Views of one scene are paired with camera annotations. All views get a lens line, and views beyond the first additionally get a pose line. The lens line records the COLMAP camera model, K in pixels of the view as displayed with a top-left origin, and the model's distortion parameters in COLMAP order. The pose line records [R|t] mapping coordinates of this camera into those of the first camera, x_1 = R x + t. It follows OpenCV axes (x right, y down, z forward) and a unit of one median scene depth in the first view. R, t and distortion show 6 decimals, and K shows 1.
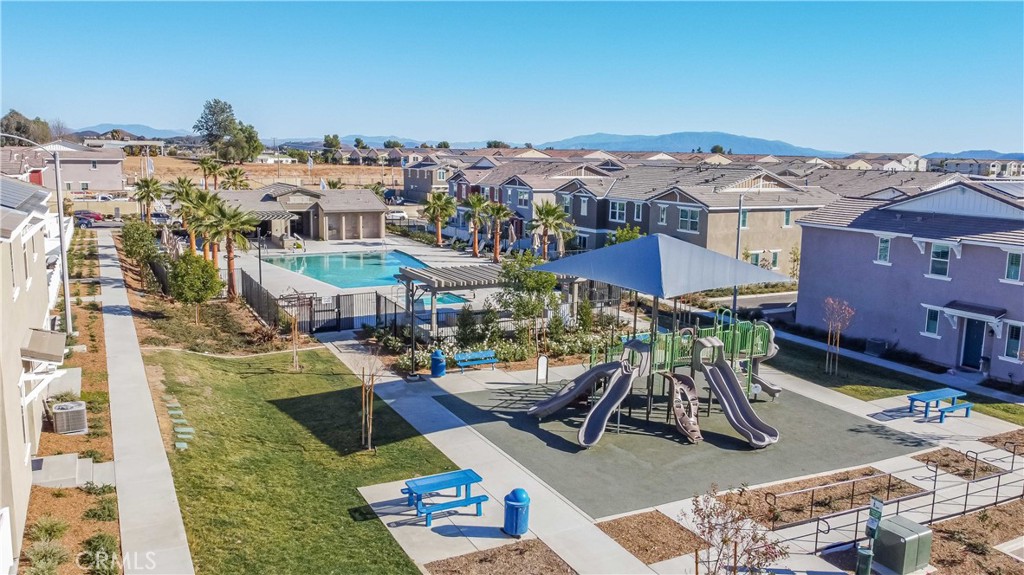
lens RADIAL K [[769.2, 0, 512.0], [0, 769.2, 287.5], [0, 0, 1]] dist [-0.010392, -0.009683]
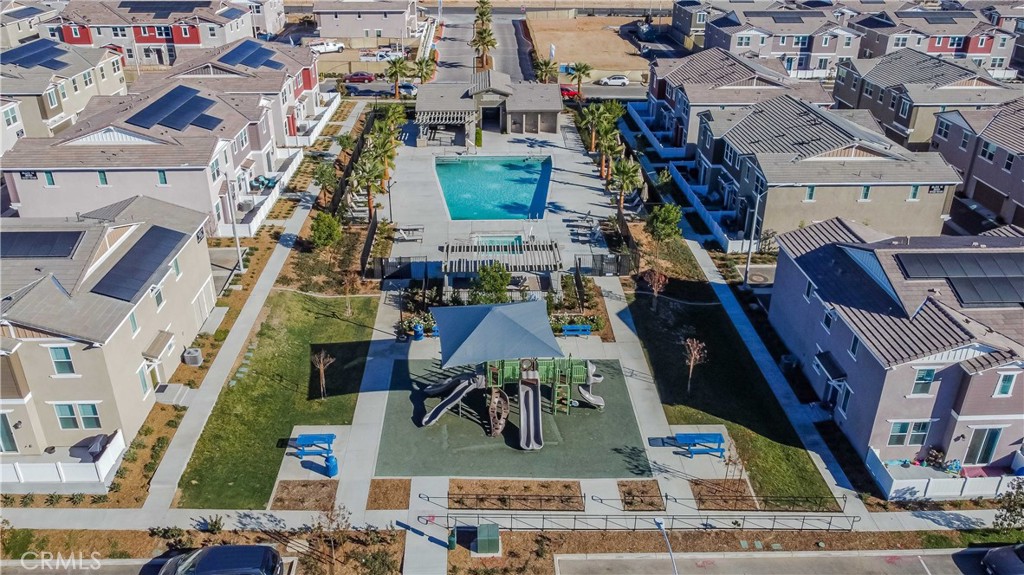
lens RADIAL K [[782.6, 0, 512.0], [0, 782.6, 287.5], [0, 0, 1]] dist [-0.012200, -0.002899]
pose [[0.899141, 0.186292, -0.396031, 0.704883], [-0.062645, 0.950349, 0.304814, -0.496460], [0.433152, -0.249262, 0.866169, -0.294724]]
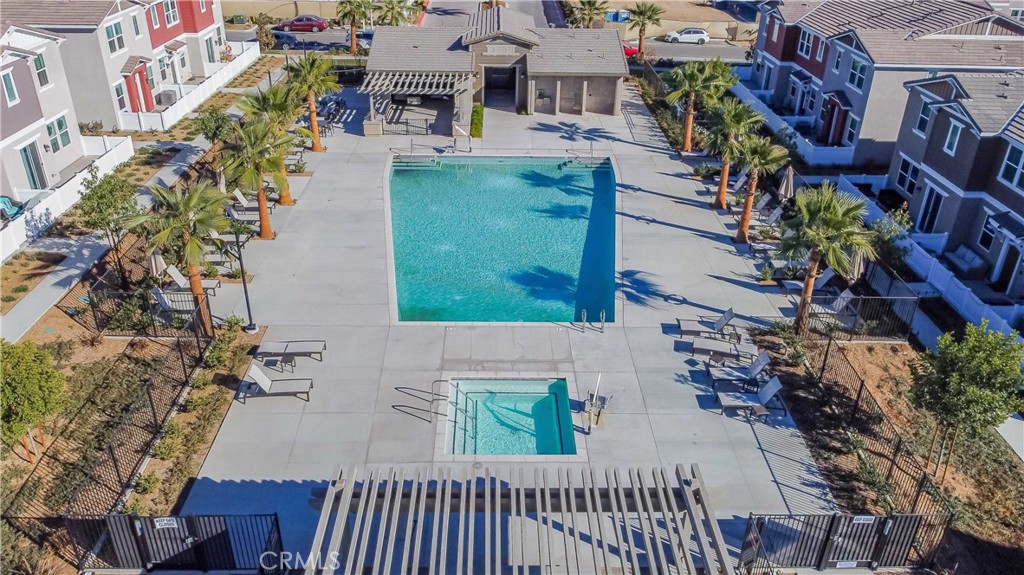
lens RADIAL K [[769.2, 0, 512.0], [0, 769.2, 287.5], [0, 0, 1]] dist [-0.010392, -0.009683]
pose [[0.890241, 0.218493, -0.399665, 0.125138], [-0.079383, 0.938435, 0.336211, -0.351170], [0.448520, -0.267582, 0.852778, 0.870168]]
